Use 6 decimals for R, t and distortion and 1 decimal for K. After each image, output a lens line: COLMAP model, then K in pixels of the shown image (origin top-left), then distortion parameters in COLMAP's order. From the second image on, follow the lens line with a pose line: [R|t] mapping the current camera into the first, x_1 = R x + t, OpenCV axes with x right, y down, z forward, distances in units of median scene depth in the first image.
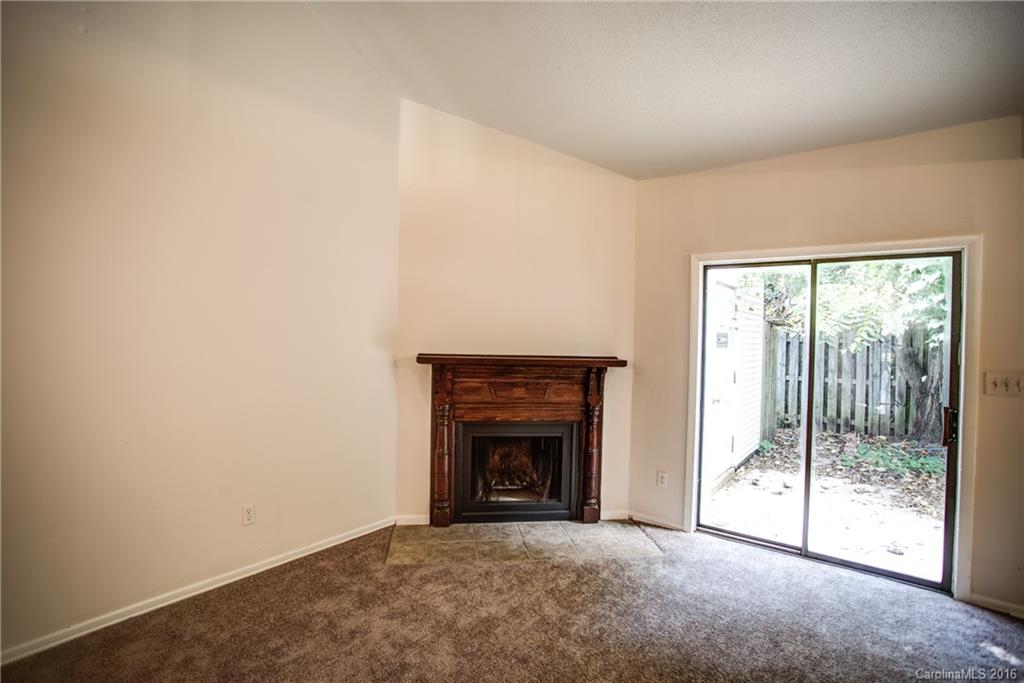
lens RADIAL K [[499.3, 0, 510.6], [0, 499.3, 335.9], [0, 0, 1]] dist [-0.051896, 0.019995]
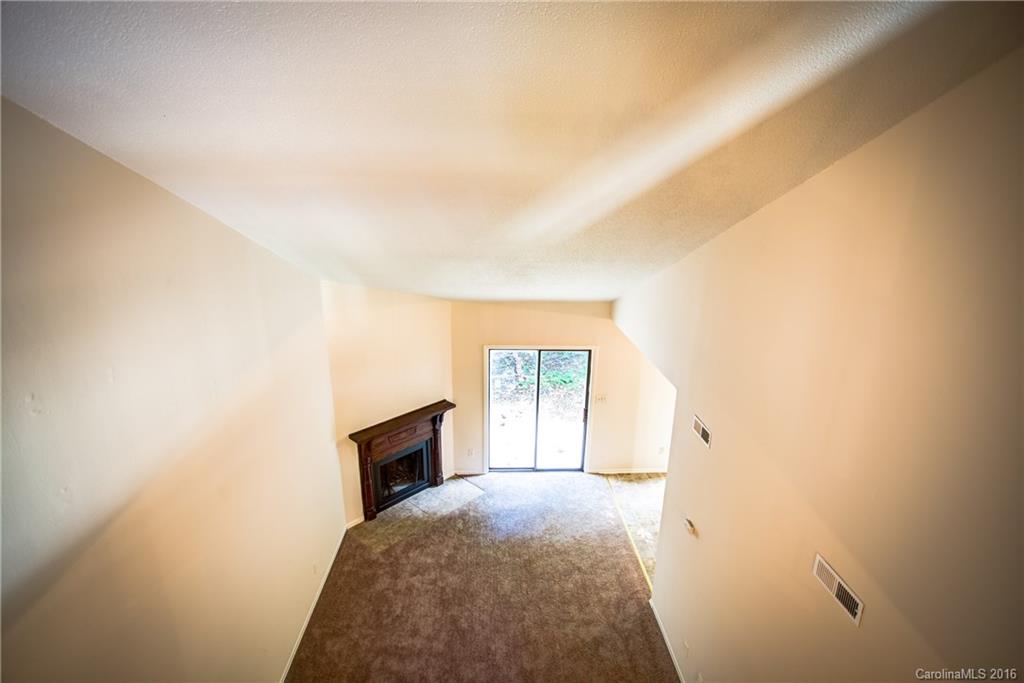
lens RADIAL K [[499.3, 0, 511.2], [0, 499.3, 341.2], [0, 0, 1]] dist [-0.051896, 0.019995]
pose [[0.768136, -0.193246, 0.610428, -0.698889], [0.007076, 0.955871, 0.293701, -0.718768], [-0.640248, -0.221283, 0.735606, -0.454605]]
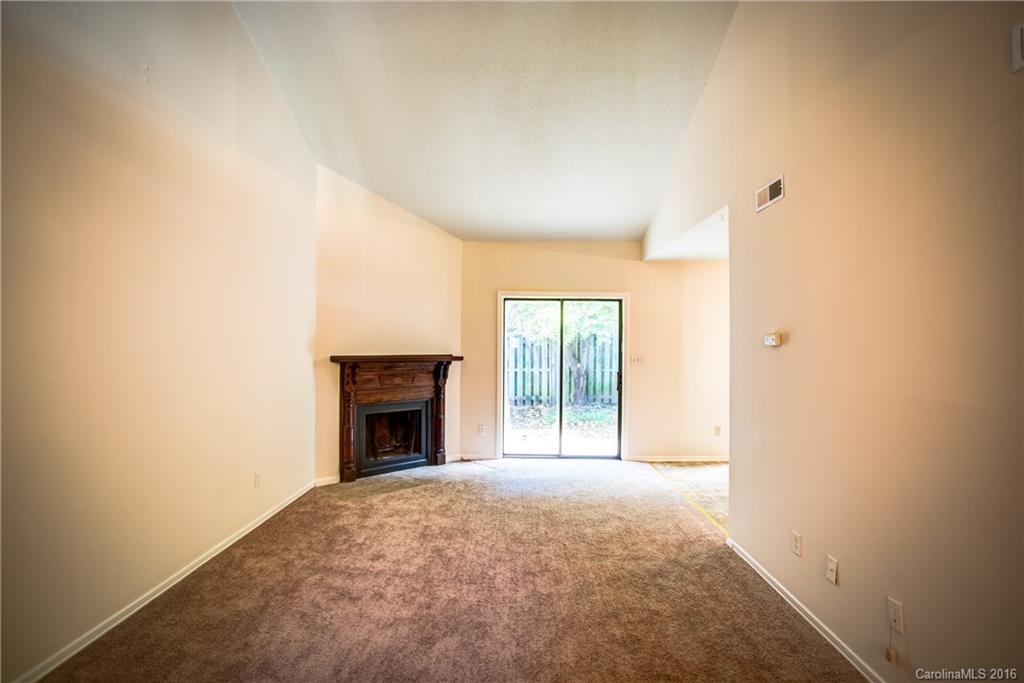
lens RADIAL K [[499.3, 0, 506.8], [0, 499.3, 333.7], [0, 0, 1]] dist [-0.051896, 0.019995]
pose [[0.809771, -0.004194, 0.586731, -0.581831], [0.013335, 0.999848, -0.011258, -0.003006], [-0.586595, 0.016940, 0.809703, -0.364497]]
